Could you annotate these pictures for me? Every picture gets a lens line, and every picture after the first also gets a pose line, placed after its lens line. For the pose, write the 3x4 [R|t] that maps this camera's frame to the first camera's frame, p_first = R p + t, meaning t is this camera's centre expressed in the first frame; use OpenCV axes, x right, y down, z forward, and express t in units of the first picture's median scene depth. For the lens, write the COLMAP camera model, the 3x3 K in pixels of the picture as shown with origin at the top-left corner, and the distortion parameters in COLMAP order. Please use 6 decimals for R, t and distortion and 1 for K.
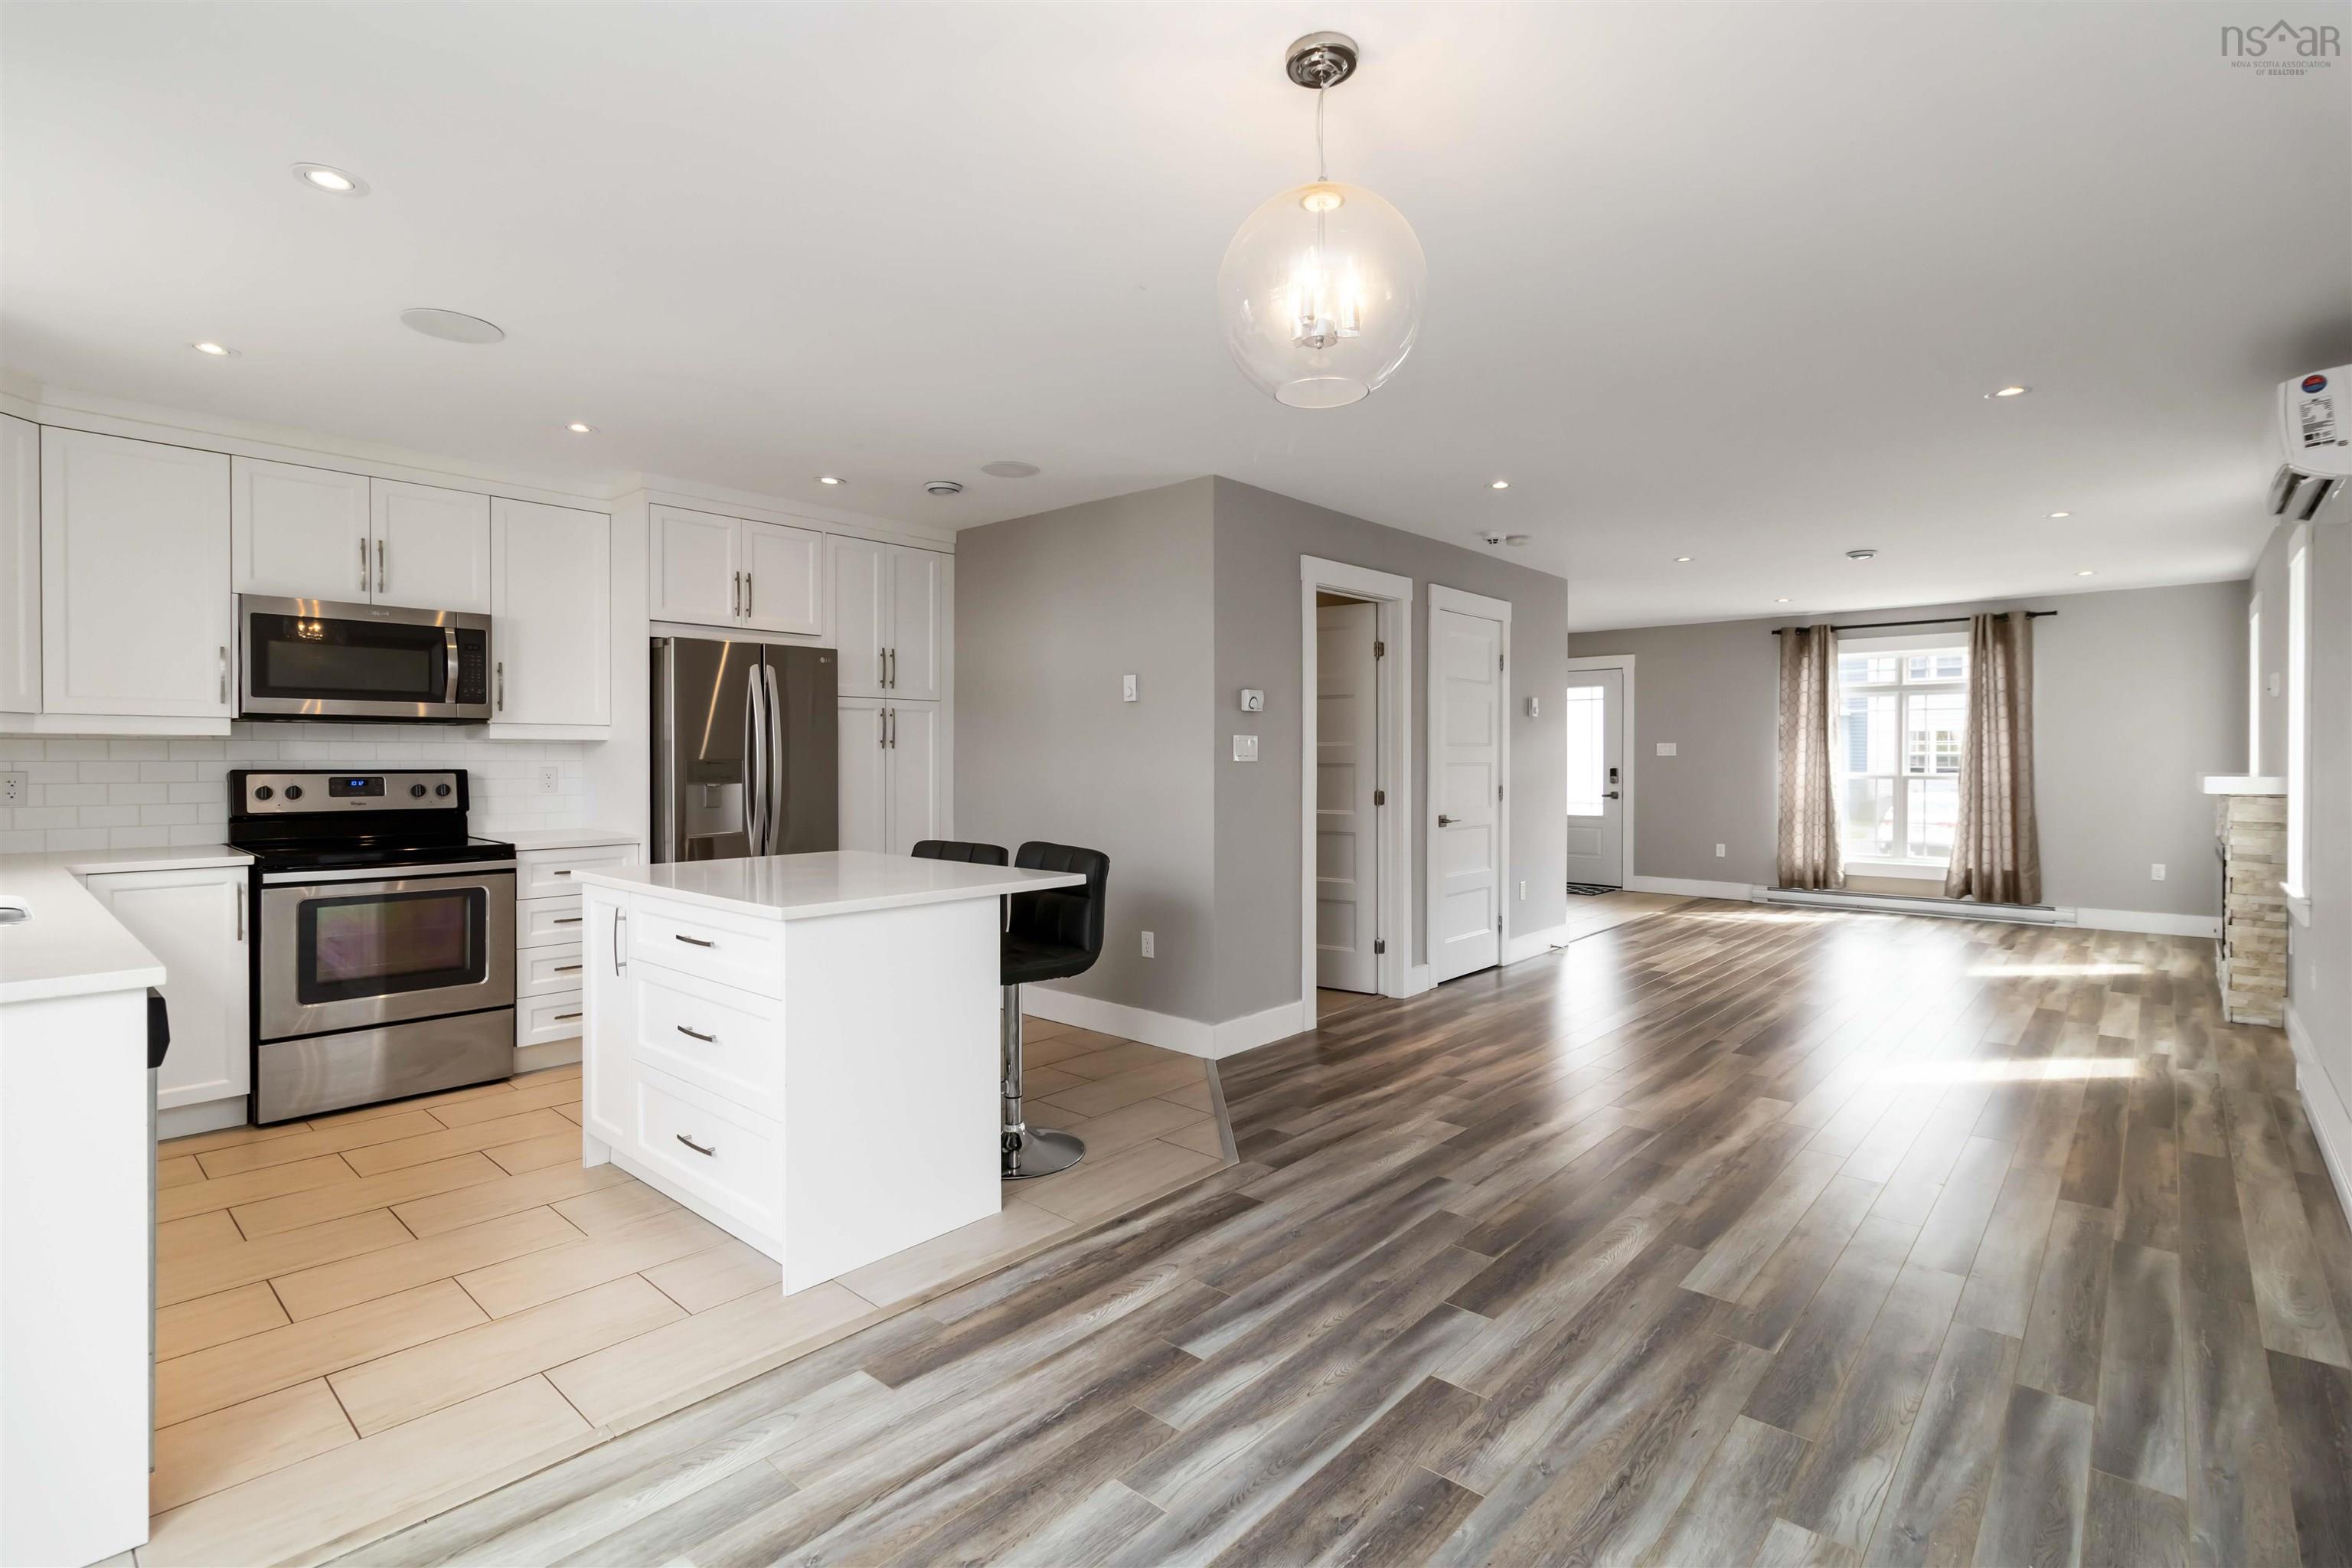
lens RADIAL K [[1096.4, 0, 1177.8], [0, 1096.4, 759.4], [0, 0, 1]] dist [-0.000856, 0.000107]
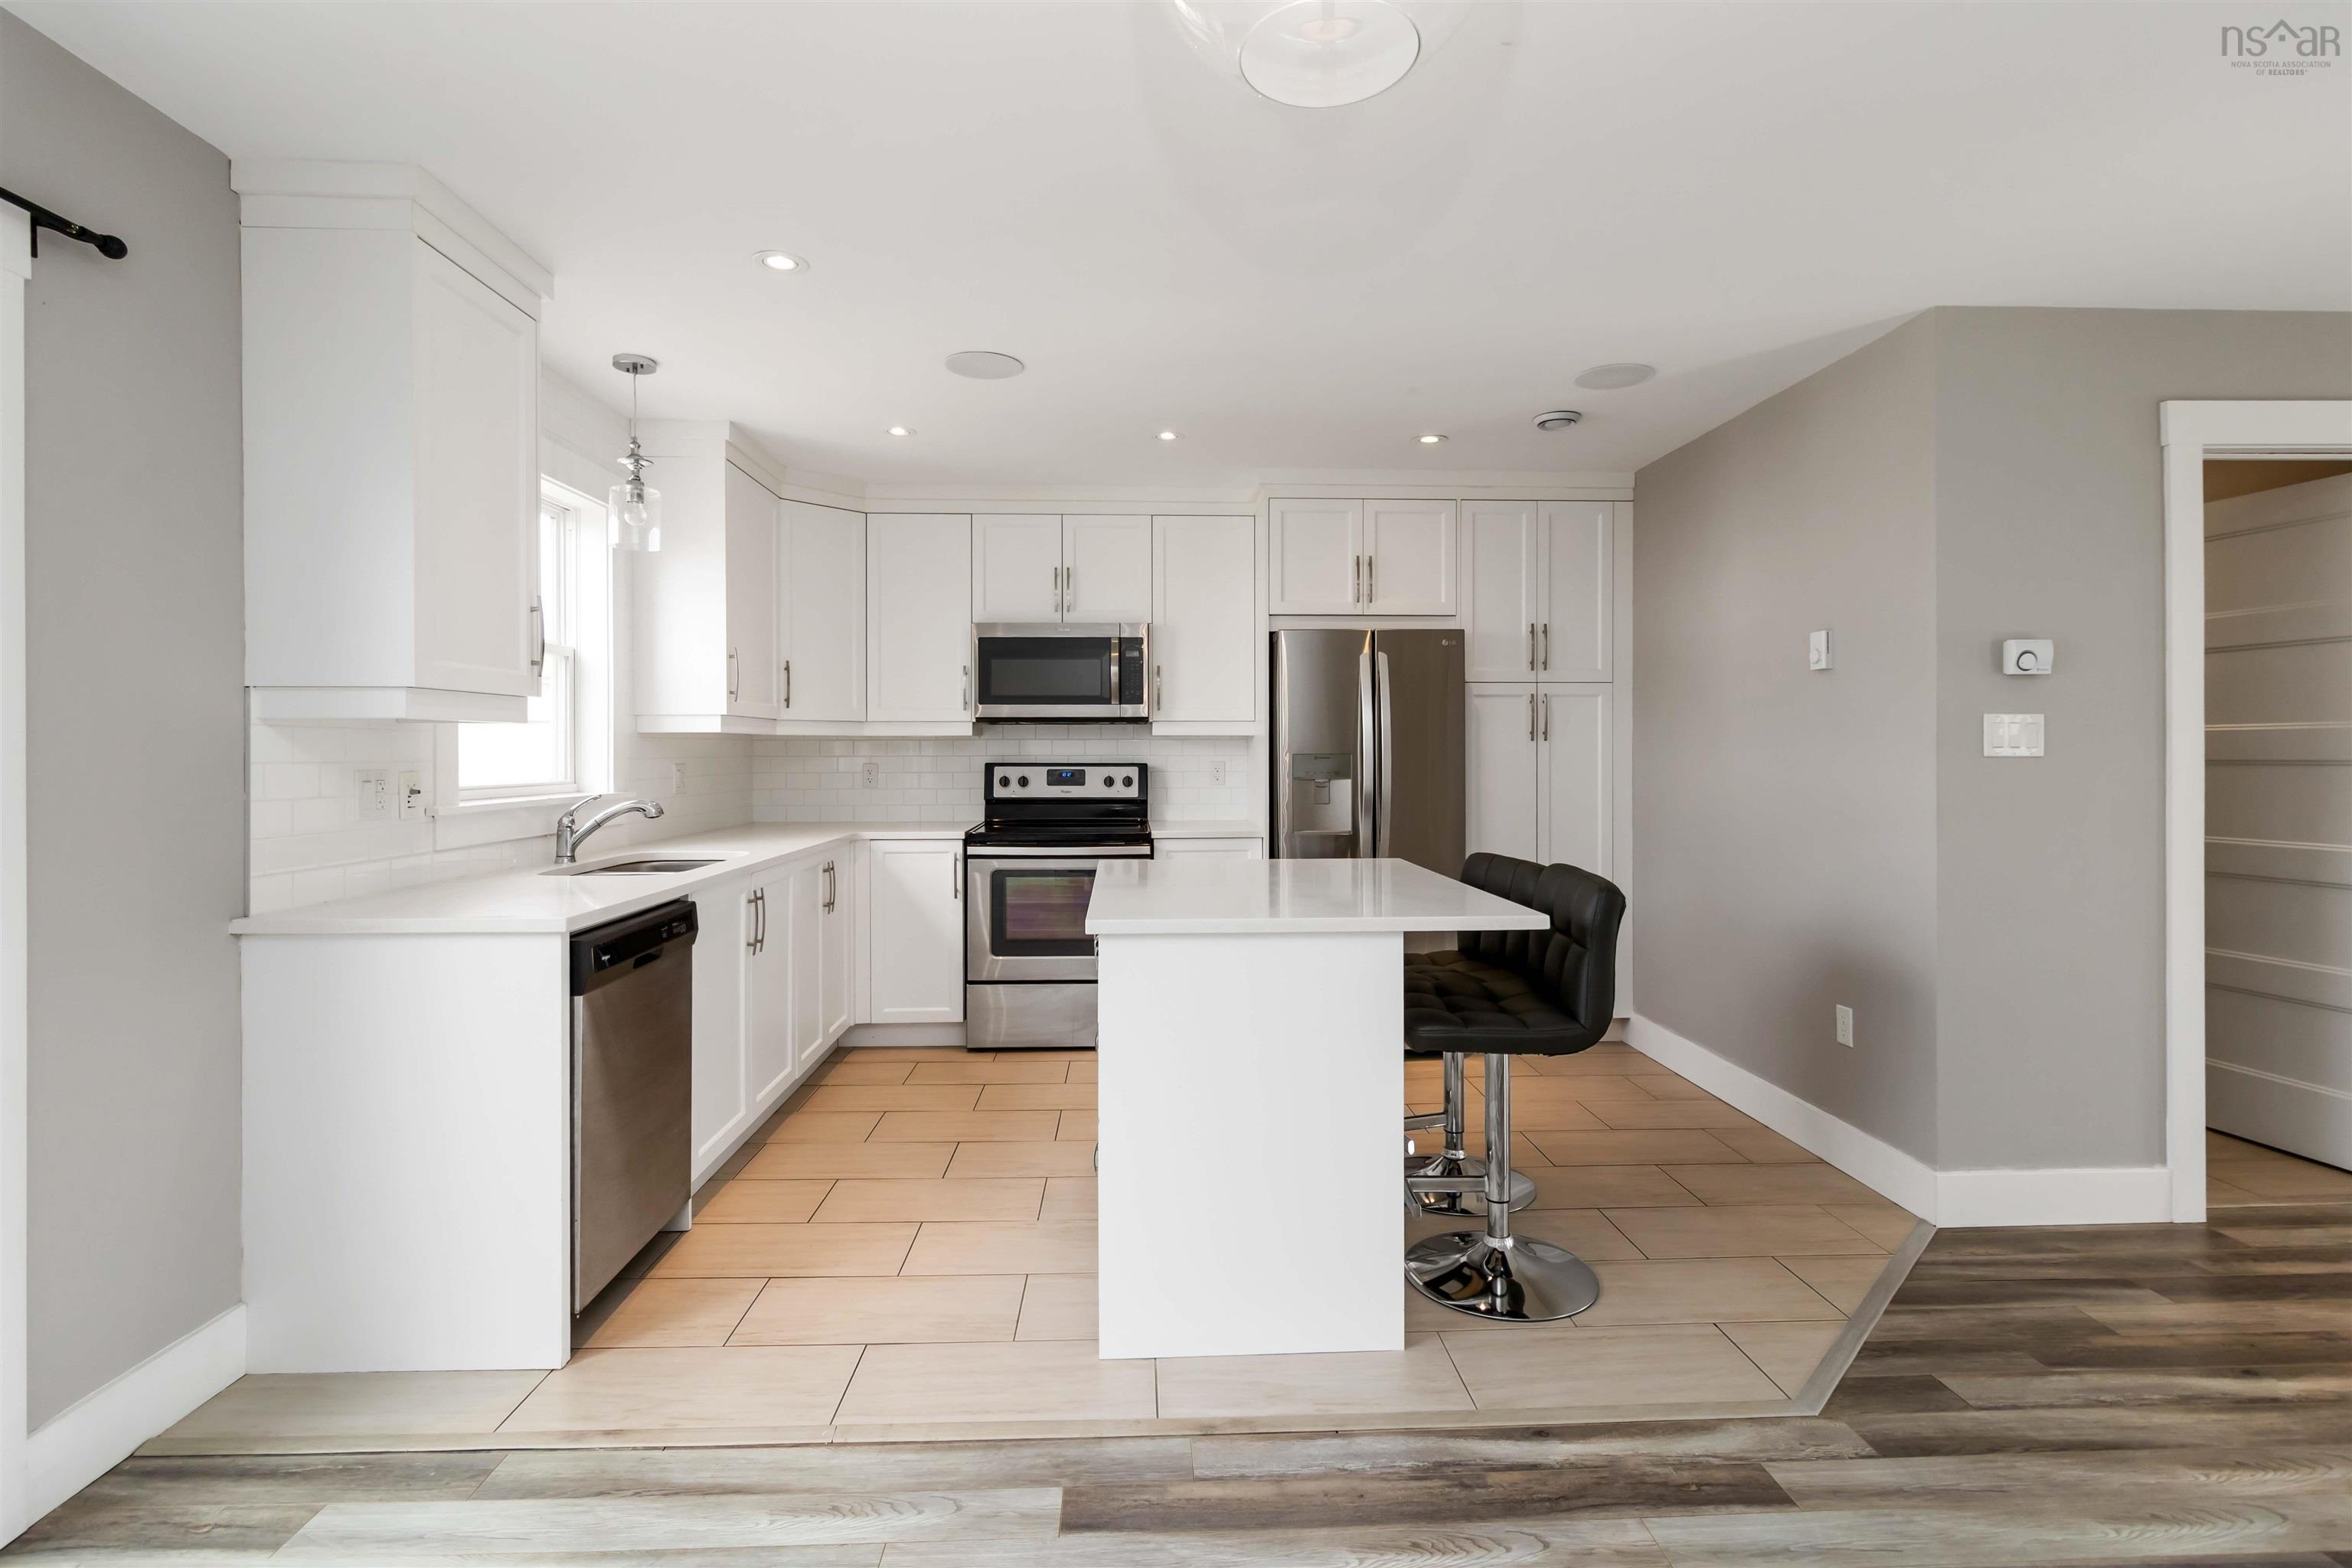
lens RADIAL K [[1096.4, 0, 1180.0], [0, 1096.4, 760.1], [0, 0, 1]] dist [-0.000856, 0.000107]
pose [[0.696788, 0.003448, -0.717269, 0.189953], [0.001165, 0.999982, 0.005938, -0.000542], [0.717277, -0.004973, 0.696771, 0.250135]]
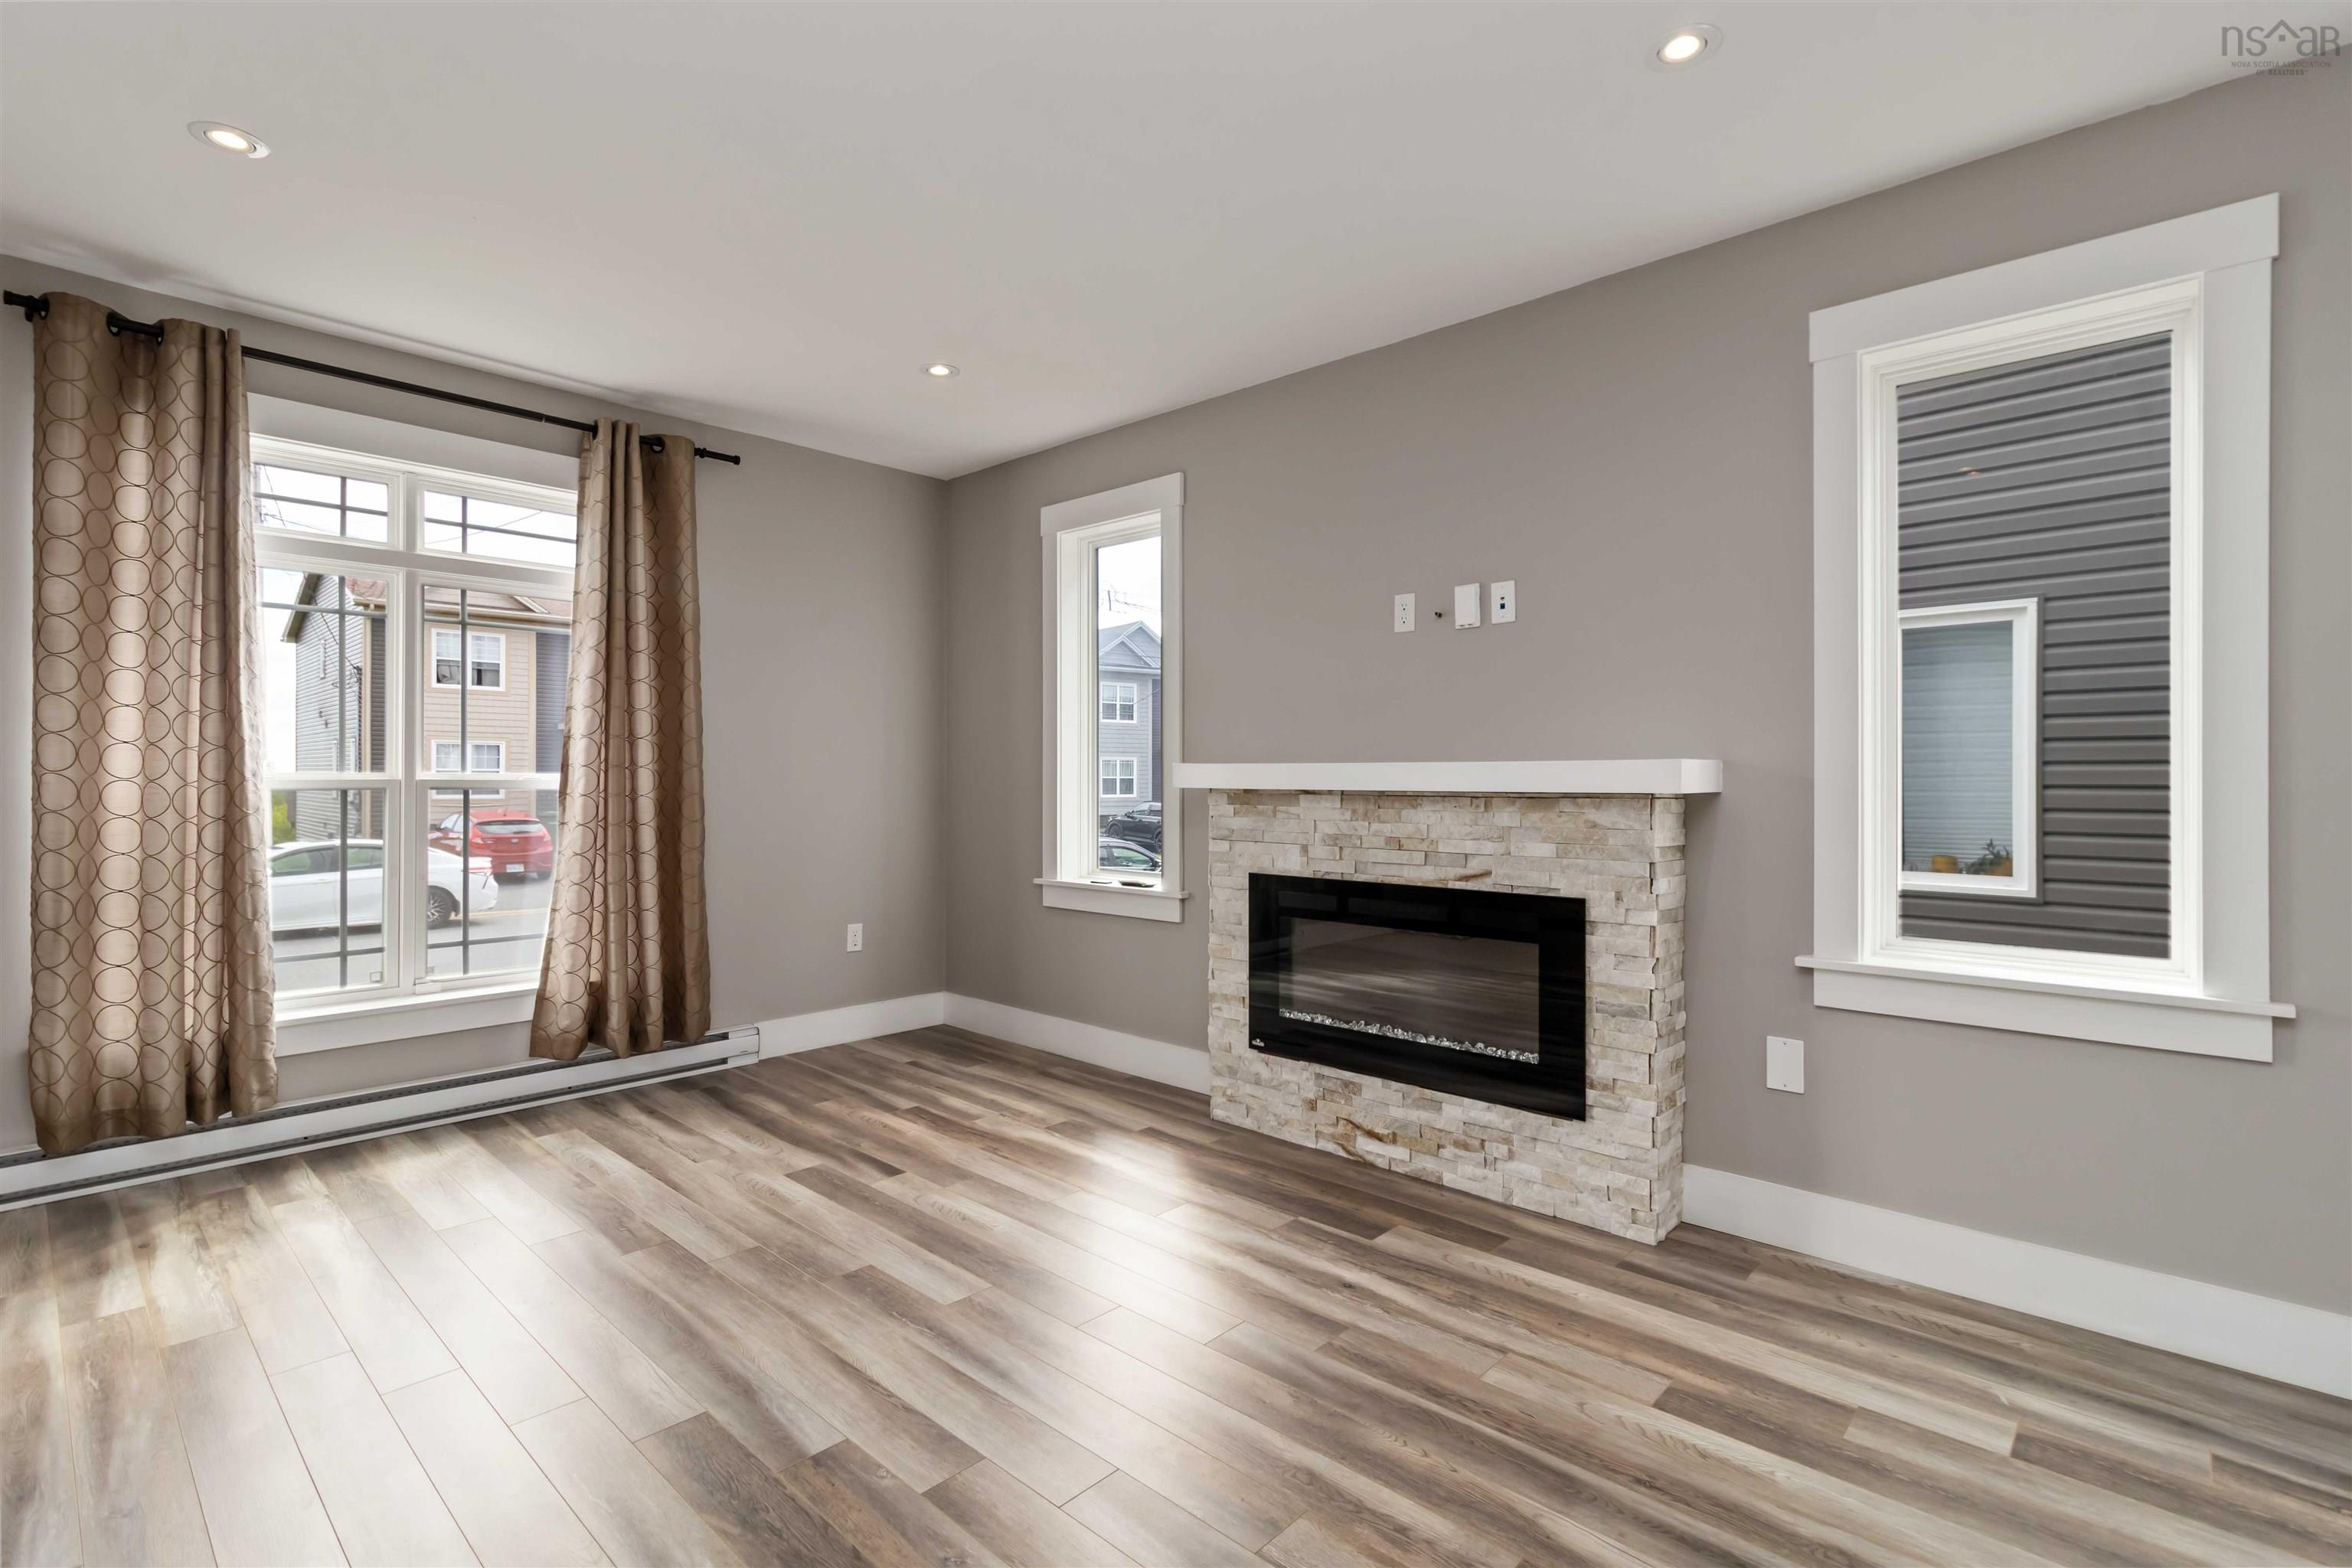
lens RADIAL K [[1096.4, 0, 1198.9], [0, 1096.4, 783.5], [0, 0, 1]] dist [-0.000856, 0.000107]
pose [[0.021841, -0.004320, 0.999752, 0.539545], [-0.000307, 0.999991, 0.004328, 0.029916], [-0.999761, -0.000402, 0.021839, 1.432881]]
